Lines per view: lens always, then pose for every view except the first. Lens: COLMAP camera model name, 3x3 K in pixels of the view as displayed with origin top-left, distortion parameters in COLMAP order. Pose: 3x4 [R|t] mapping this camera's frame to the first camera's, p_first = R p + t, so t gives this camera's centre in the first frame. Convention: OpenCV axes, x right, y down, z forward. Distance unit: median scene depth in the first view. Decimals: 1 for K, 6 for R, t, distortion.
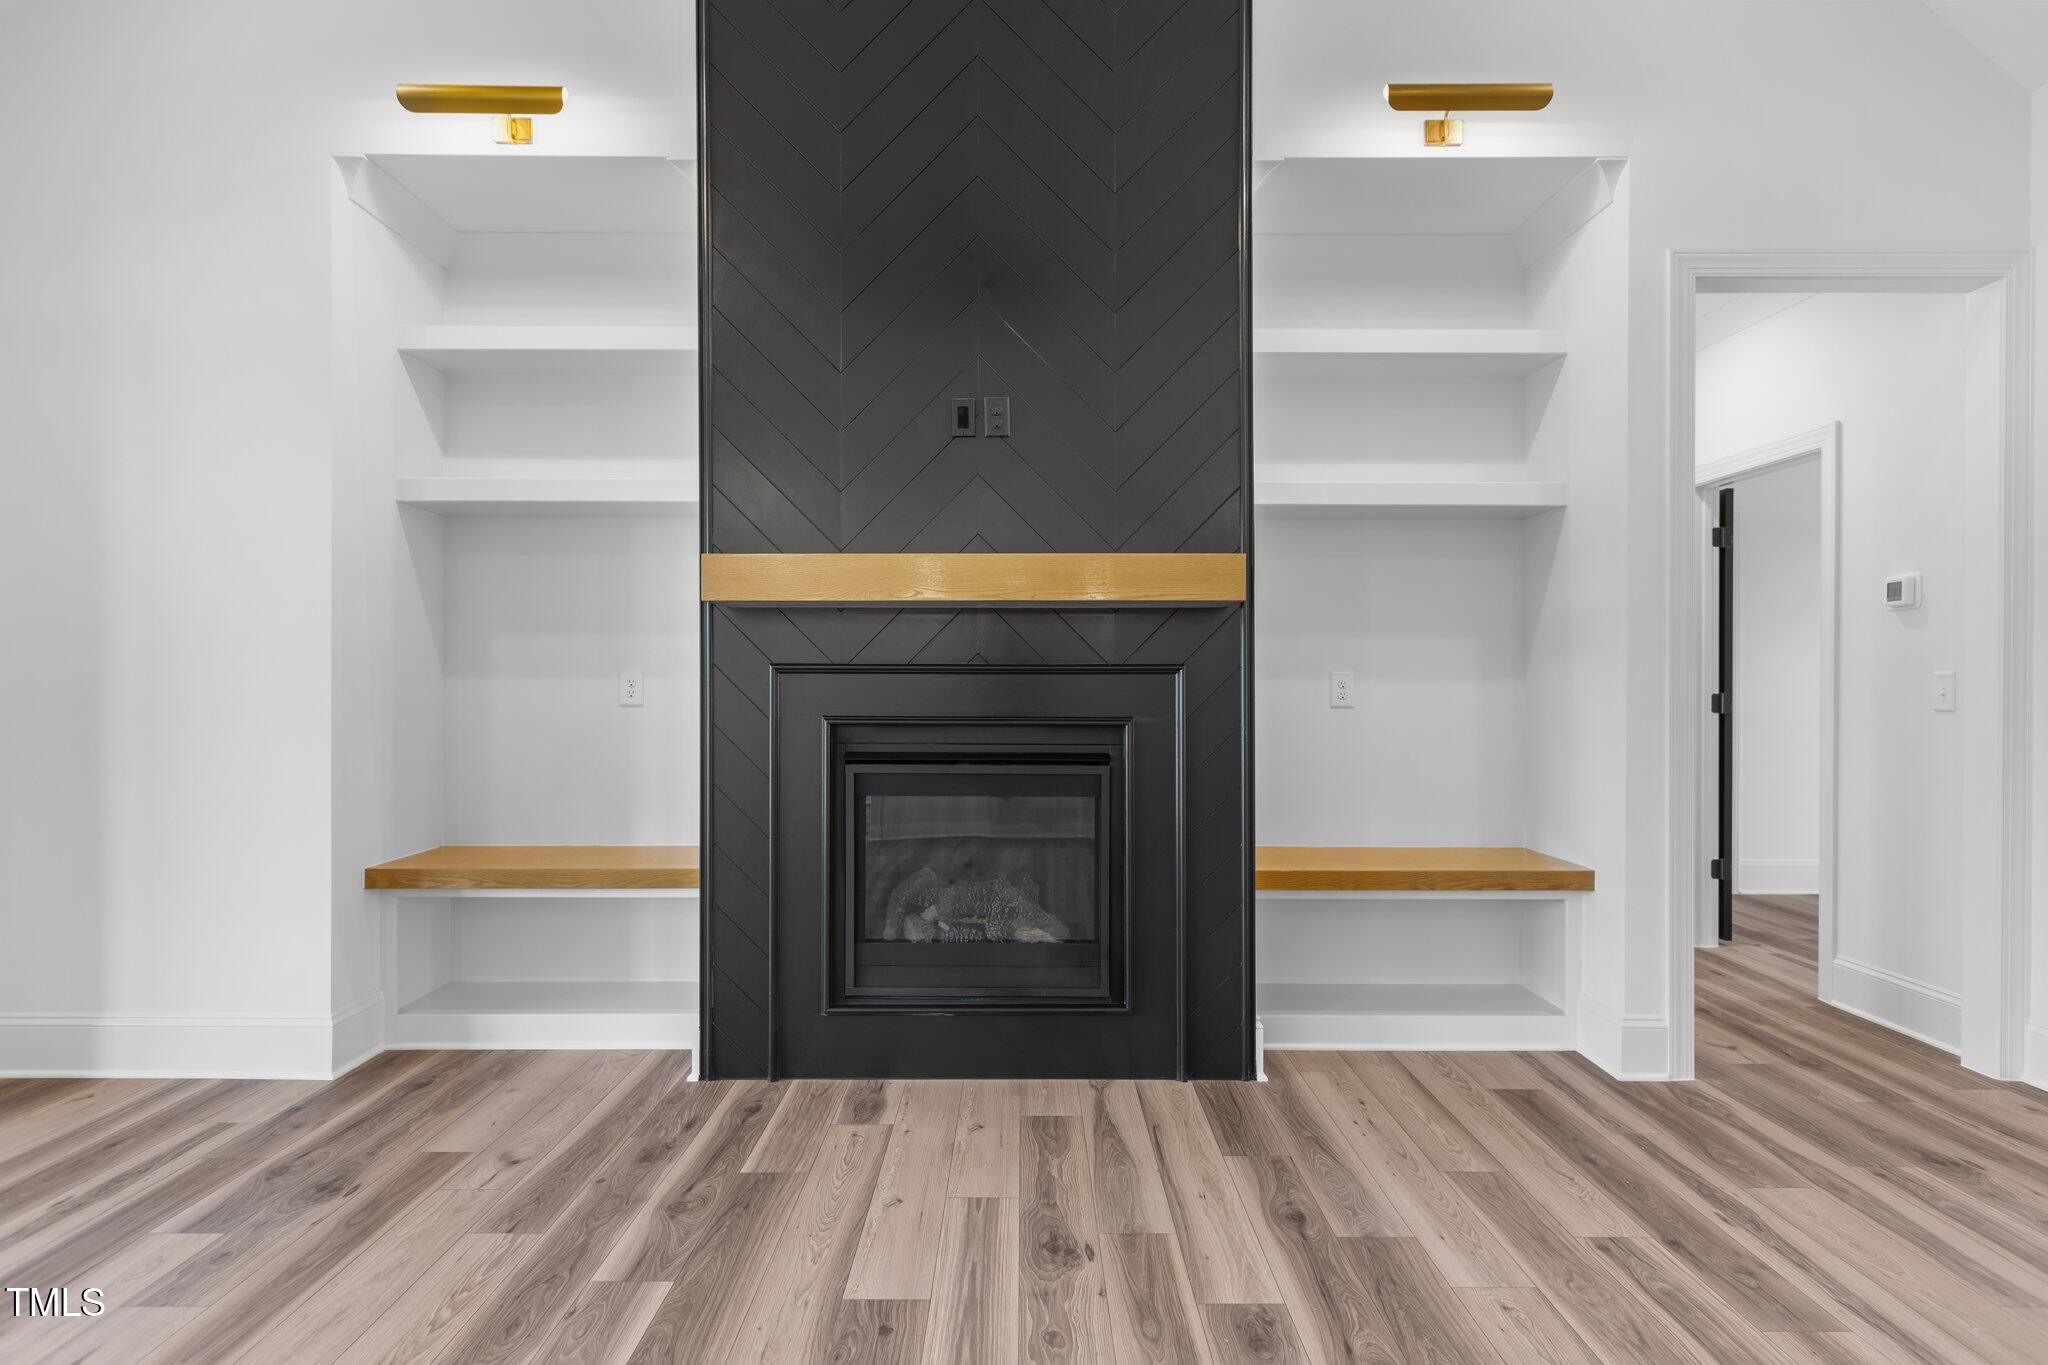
lens RADIAL K [[1125.8, 0, 1026.1], [0, 1125.8, 690.3], [0, 0, 1]] dist [0.005793, -0.001882]
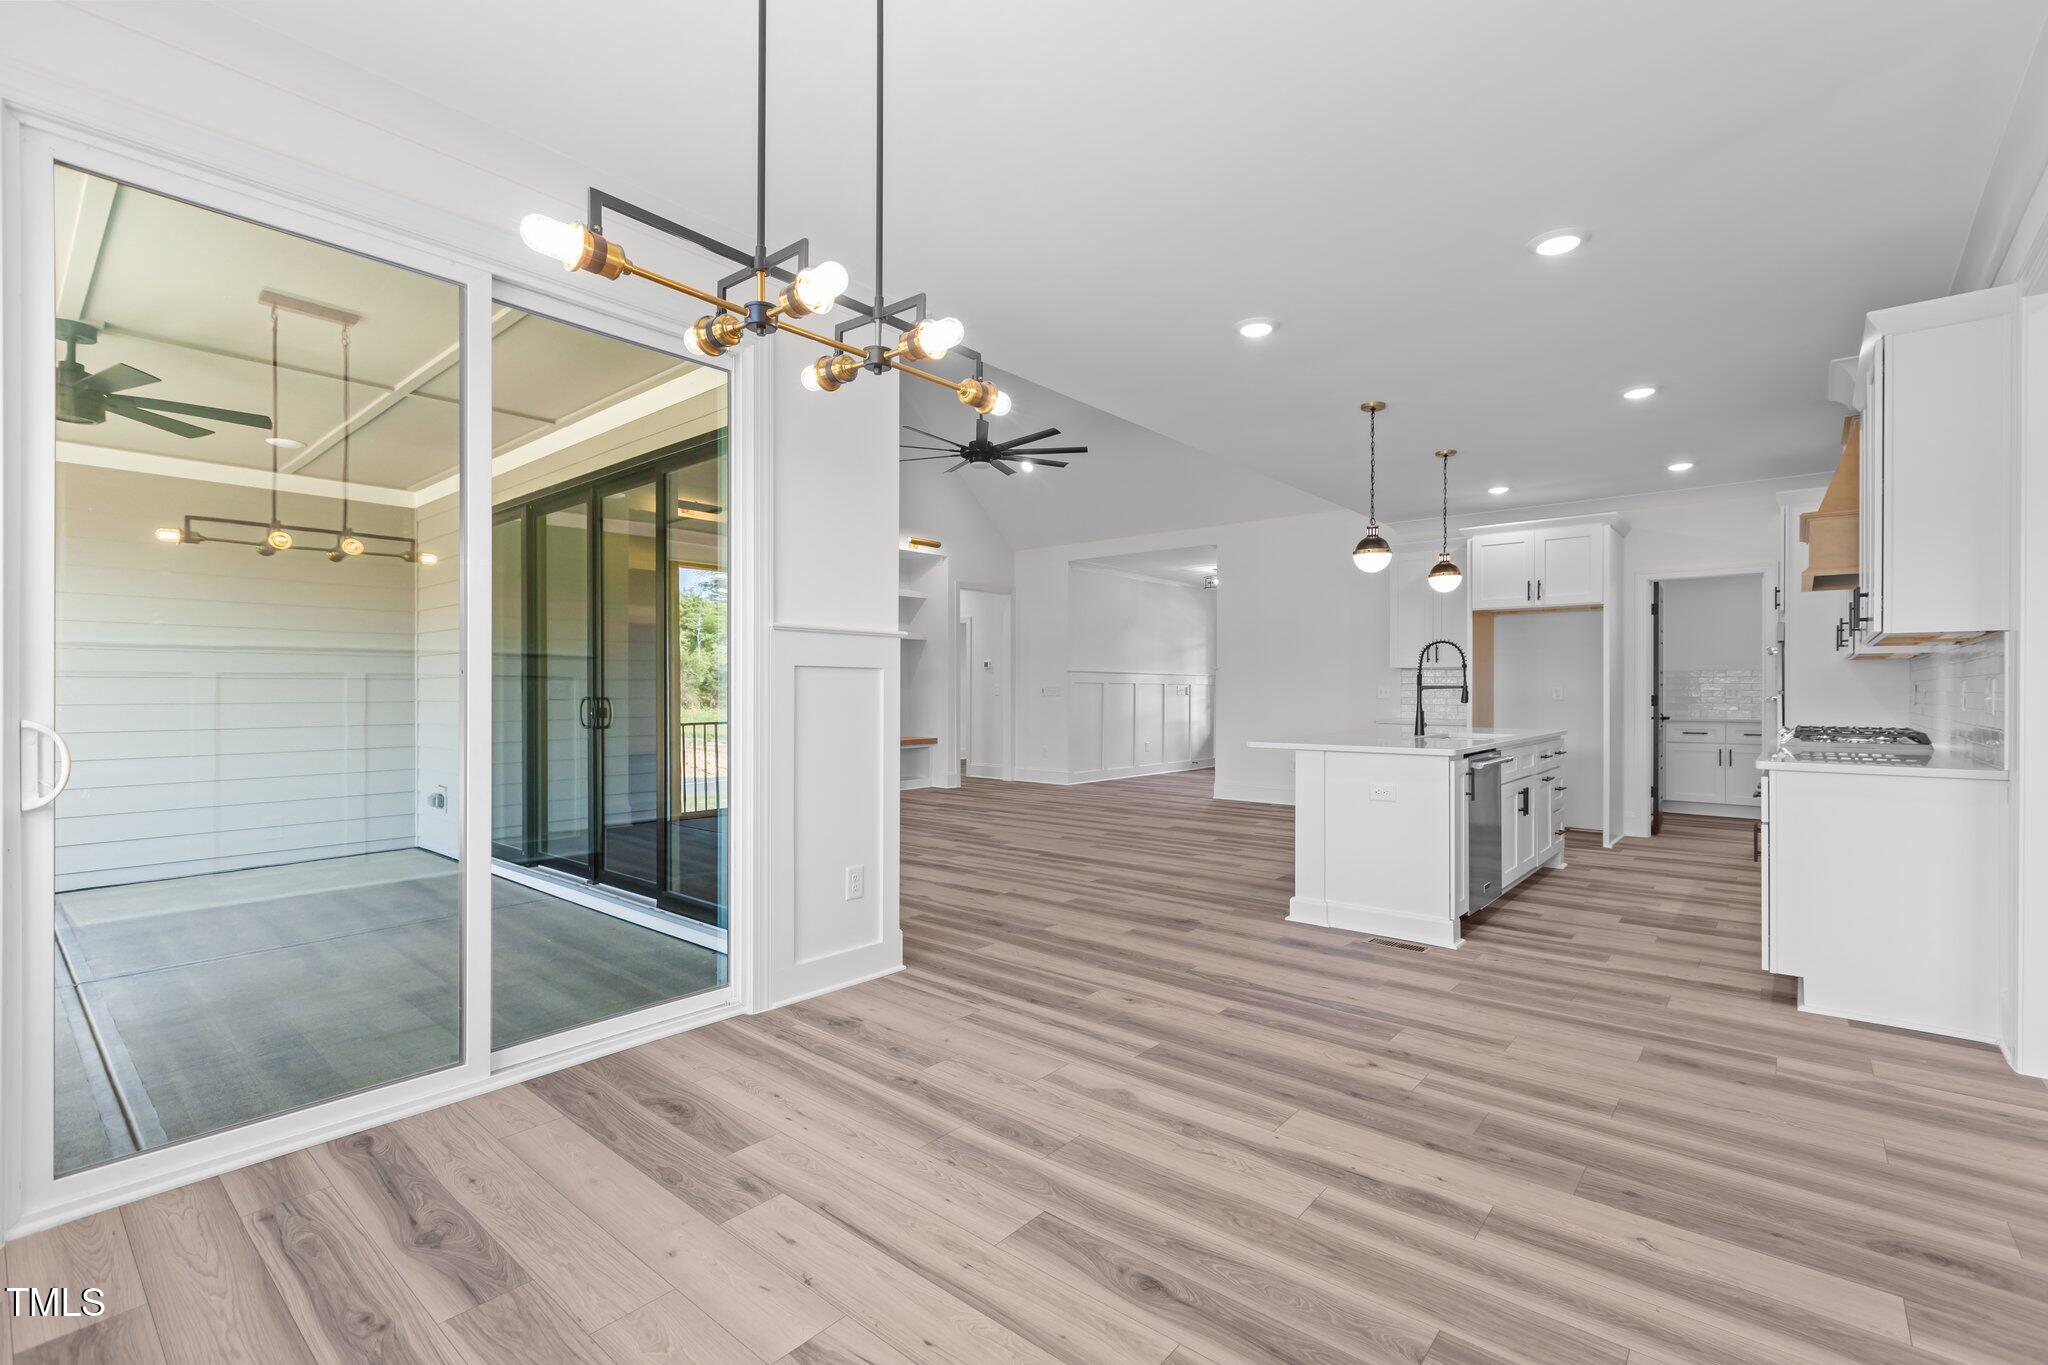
lens RADIAL K [[910.5, 0, 1026.6], [0, 910.5, 684.1], [0, 0, 1]] dist [0.000130, -0.000648]
pose [[0.652373, 0.002138, 0.757895, -1.700112], [0.006123, 0.999949, -0.008091, 0.005677], [-0.757873, 0.009920, 0.652327, -1.285723]]
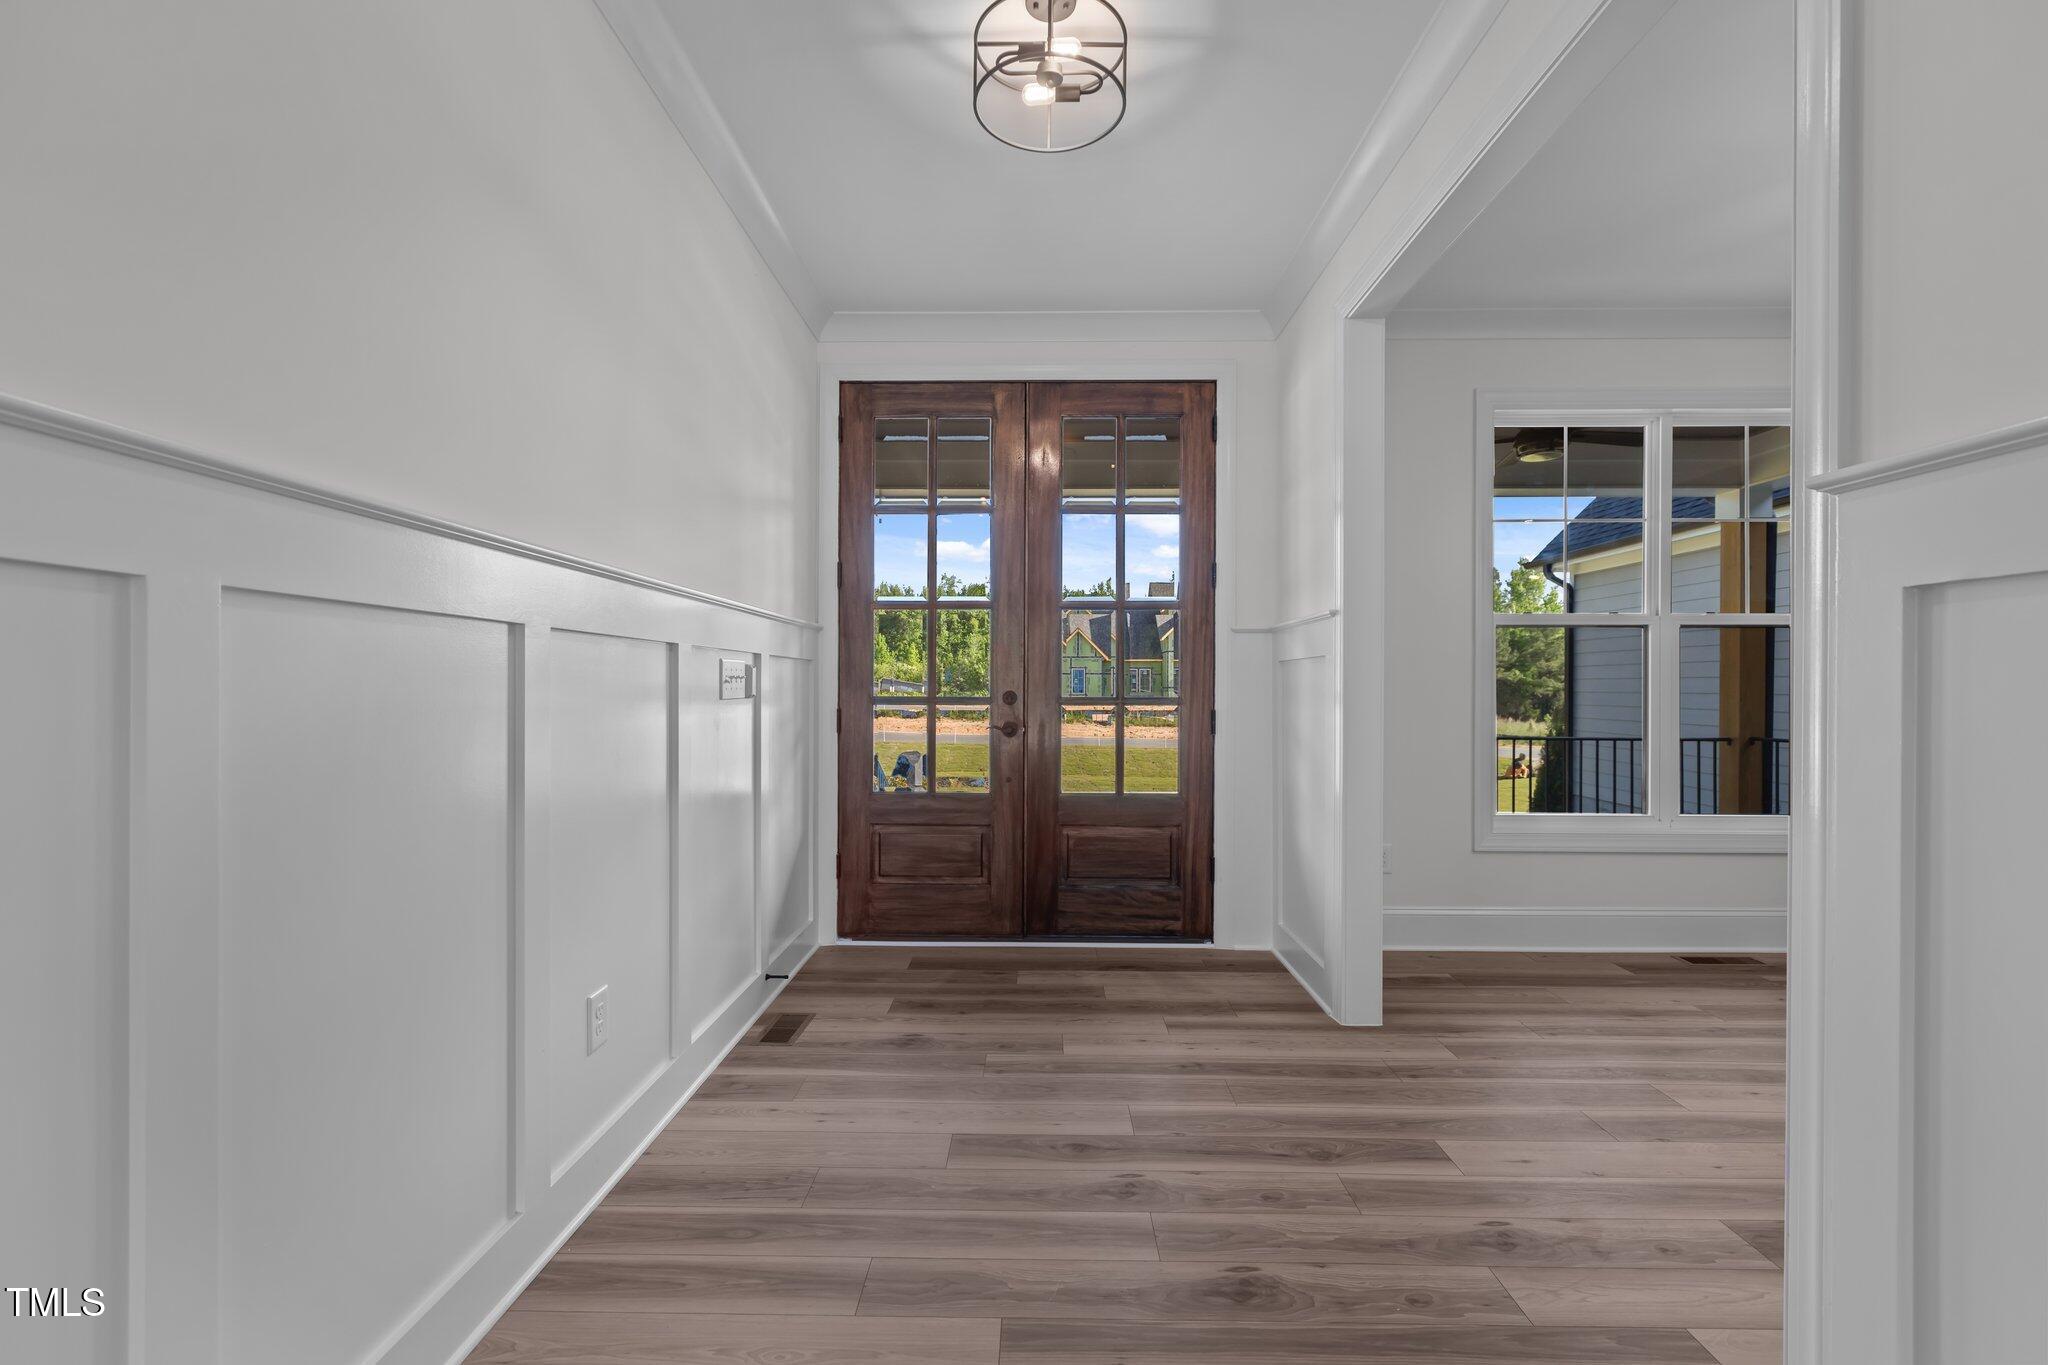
lens RADIAL K [[910.5, 0, 1029.0], [0, 910.5, 684.7], [0, 0, 1]] dist [0.000130, -0.000648]
pose [[0.016757, -0.001830, 0.999858, 0.801082], [0.003759, 0.999991, 0.001768, 0.011249], [-0.999853, 0.003728, 0.016764, 0.442561]]
